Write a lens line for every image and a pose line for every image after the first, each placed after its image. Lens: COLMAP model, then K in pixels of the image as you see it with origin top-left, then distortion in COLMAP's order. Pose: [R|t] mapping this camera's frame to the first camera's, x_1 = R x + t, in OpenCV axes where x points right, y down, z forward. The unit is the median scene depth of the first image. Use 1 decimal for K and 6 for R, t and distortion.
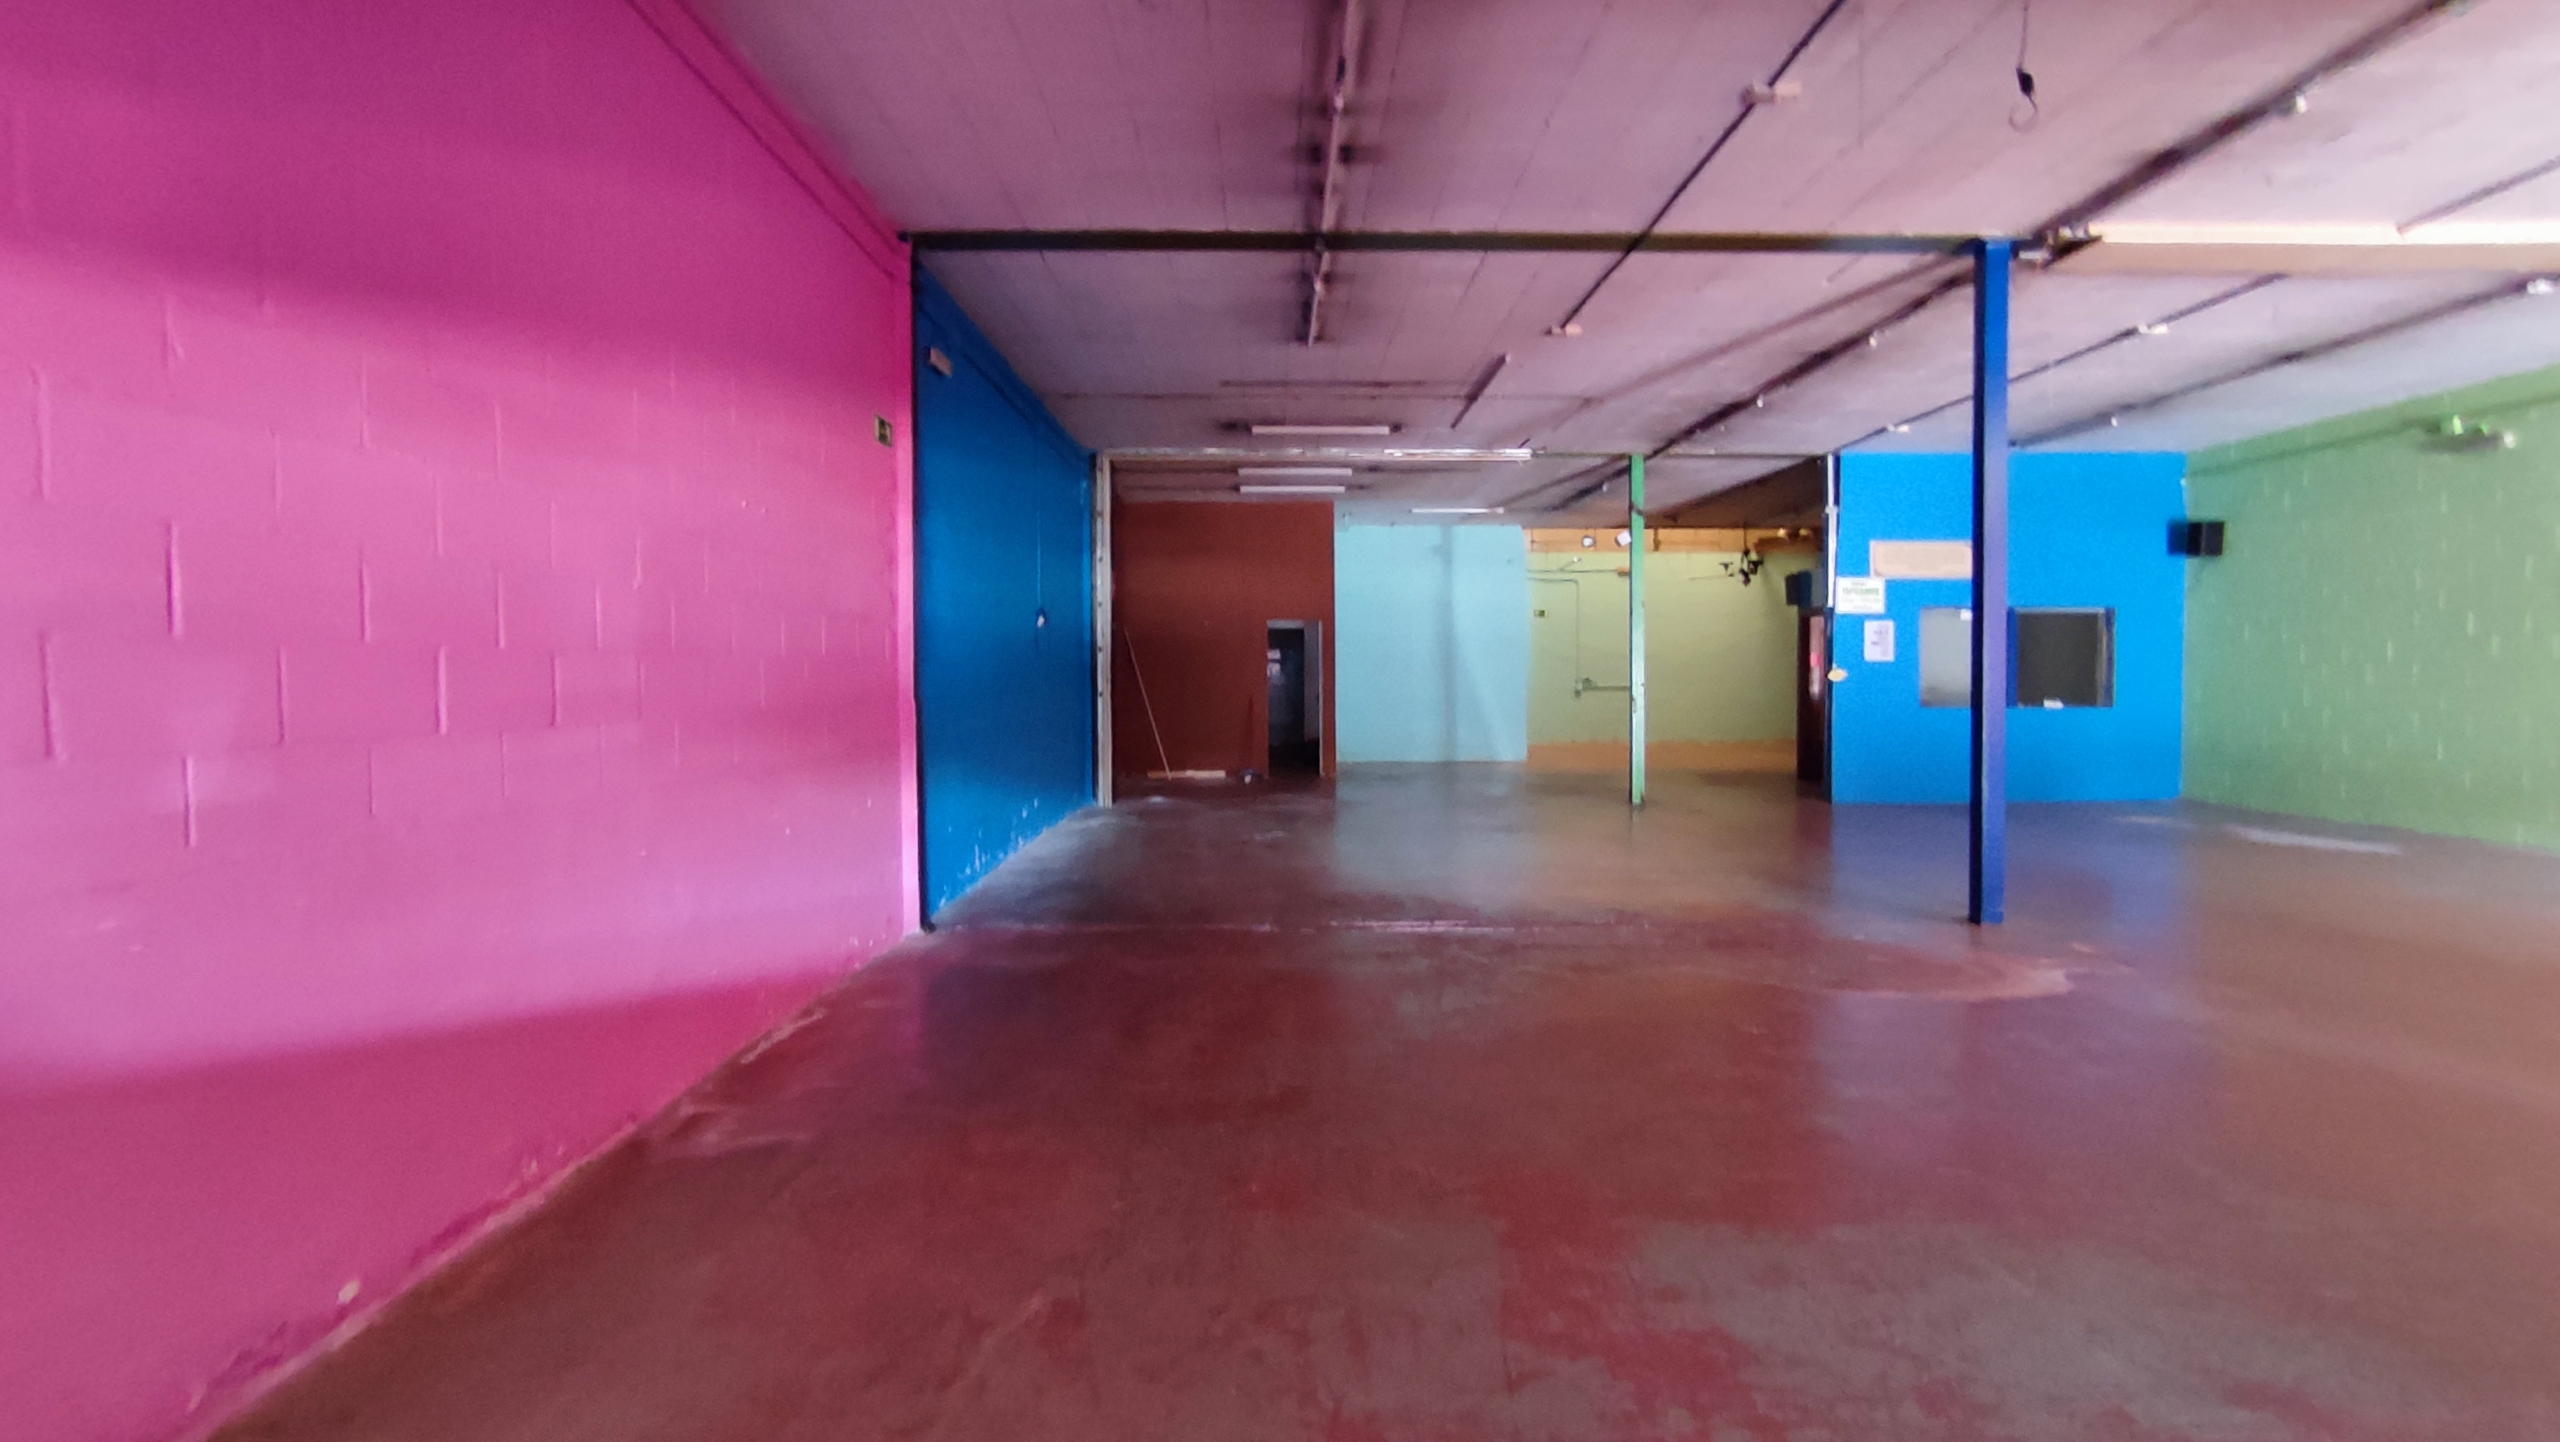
lens RADIAL K [[1163.5, 0, 1275.4], [0, 1163.5, 707.0], [0, 0, 1]] dist [-0.037108, 0.026736]
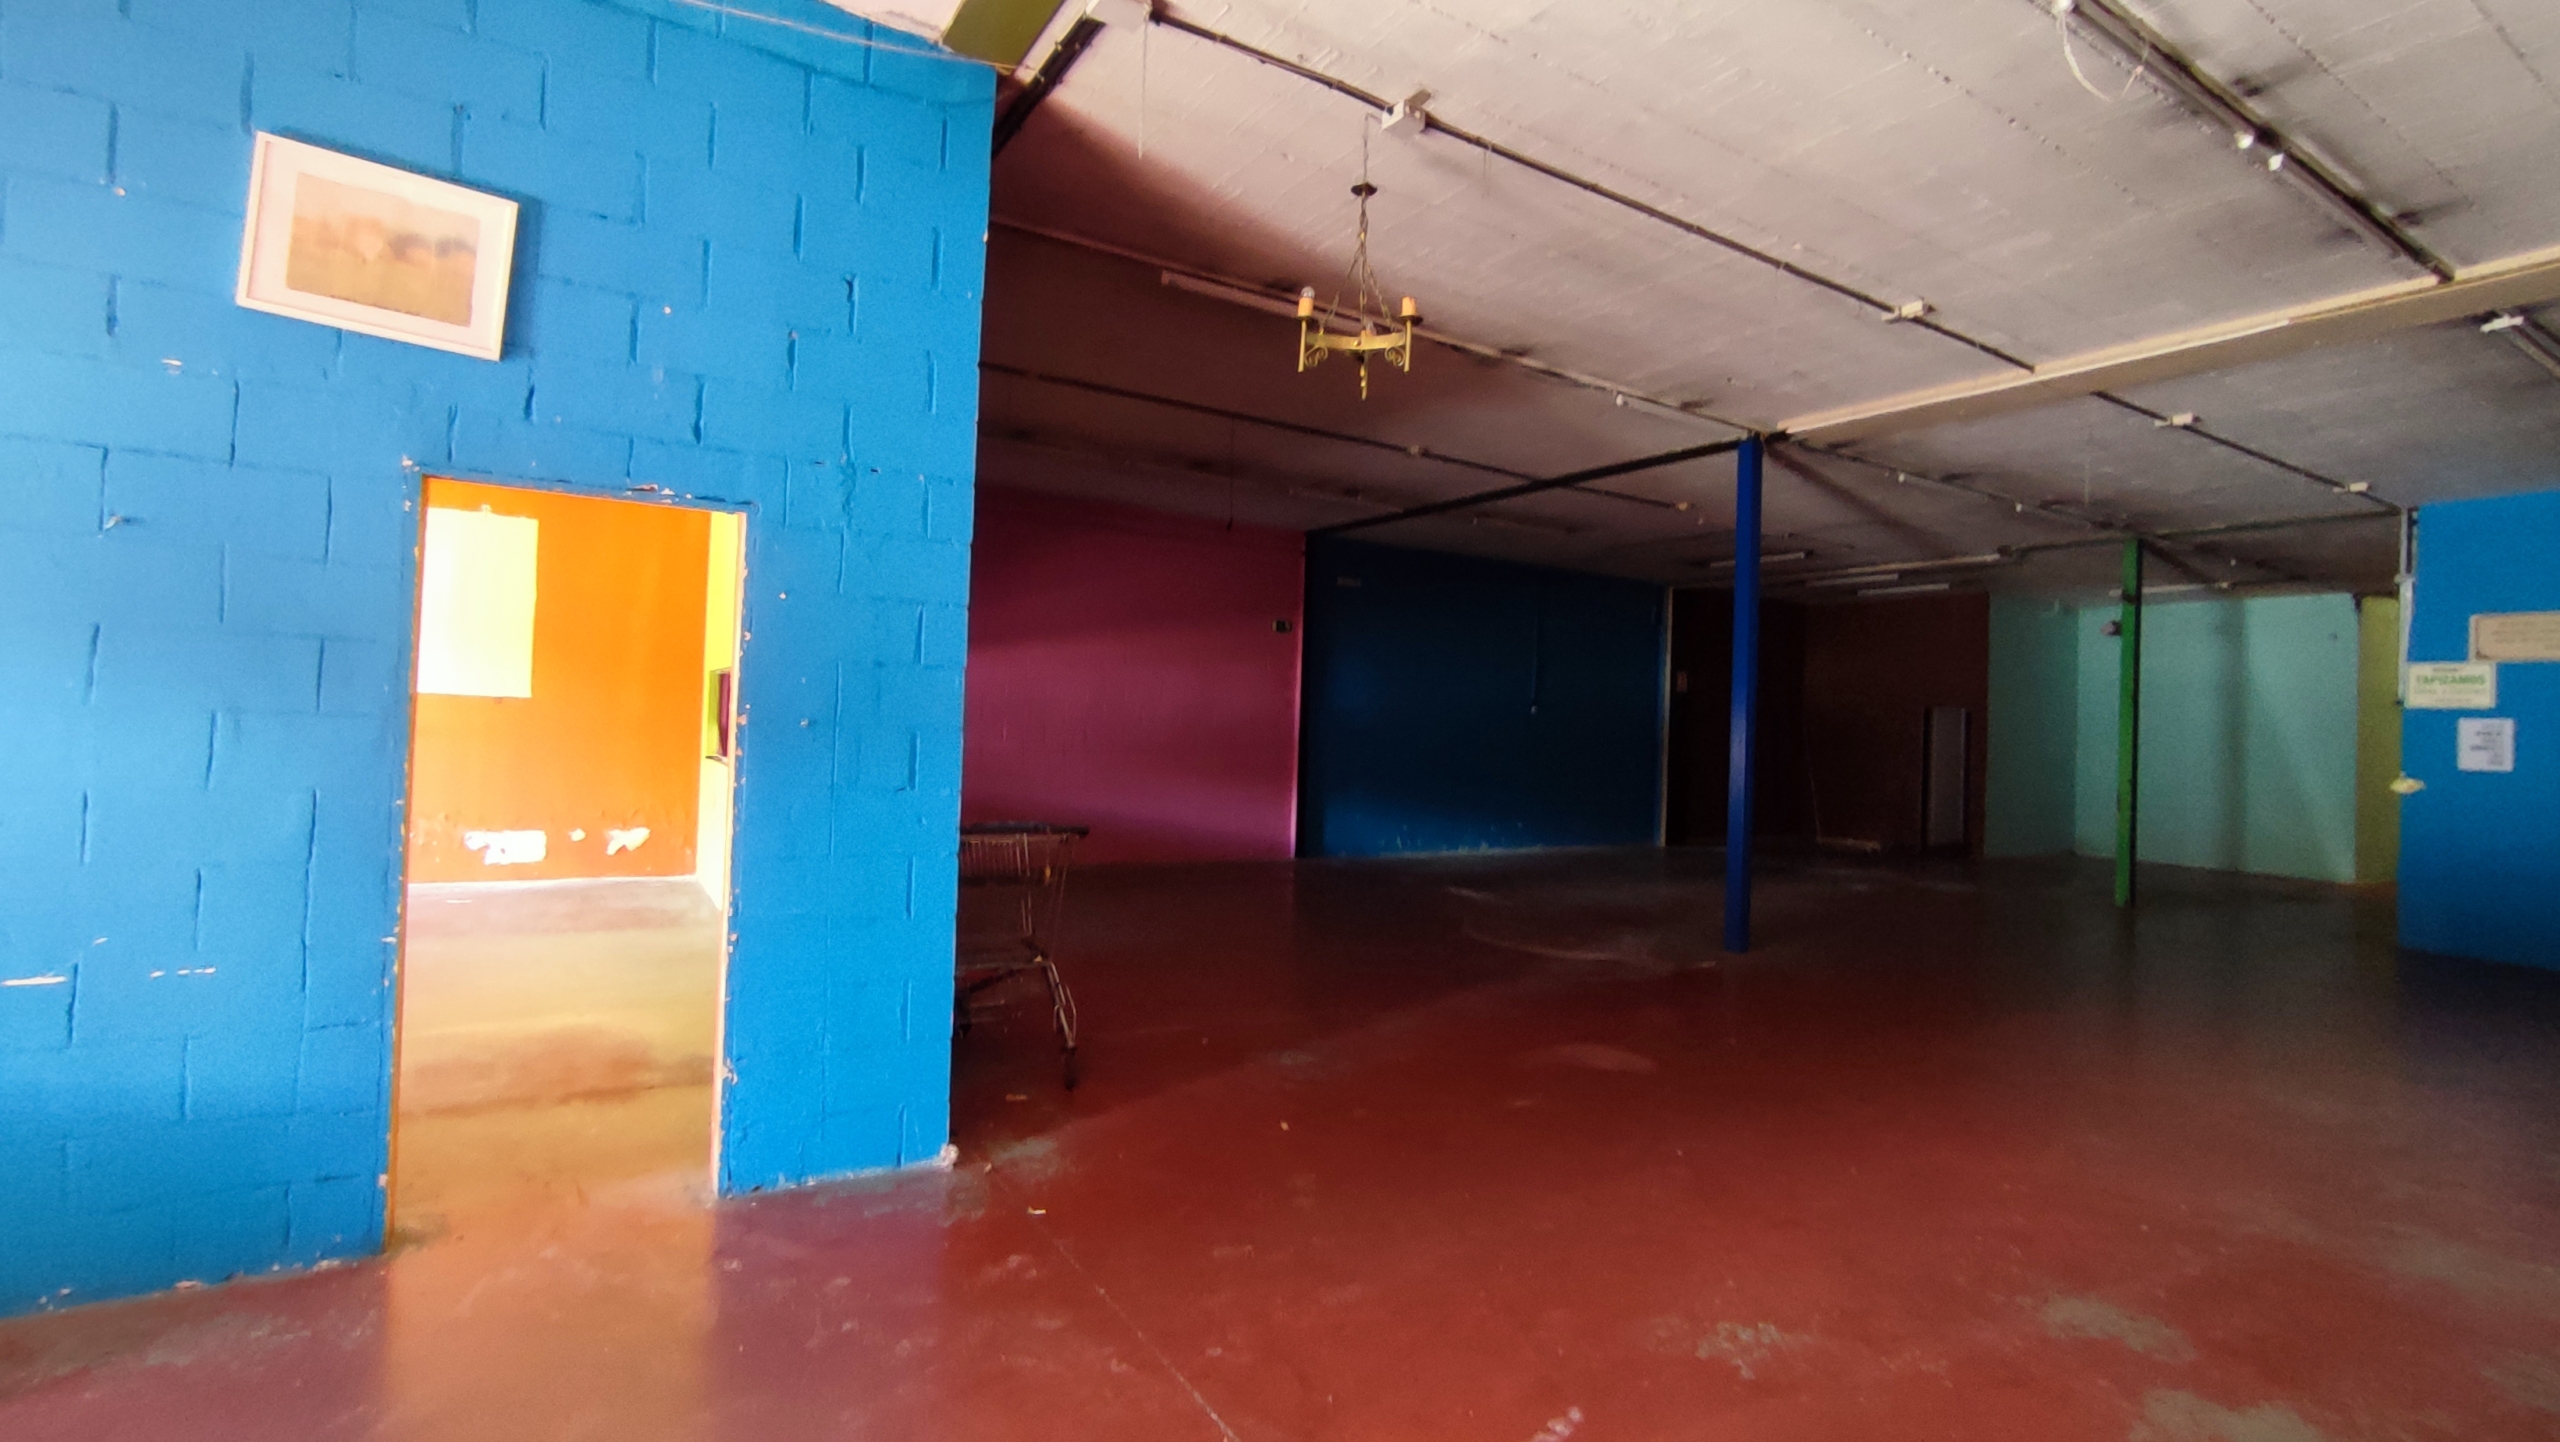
lens RADIAL K [[1163.5, 0, 1275.4], [0, 1163.5, 707.0], [0, 0, 1]] dist [-0.037108, 0.026736]
pose [[0.514465, 0.010429, -0.857448, 0.776875], [-0.062239, 0.997743, -0.025208, -0.013745], [0.855250, 0.066335, 0.513953, -0.072689]]
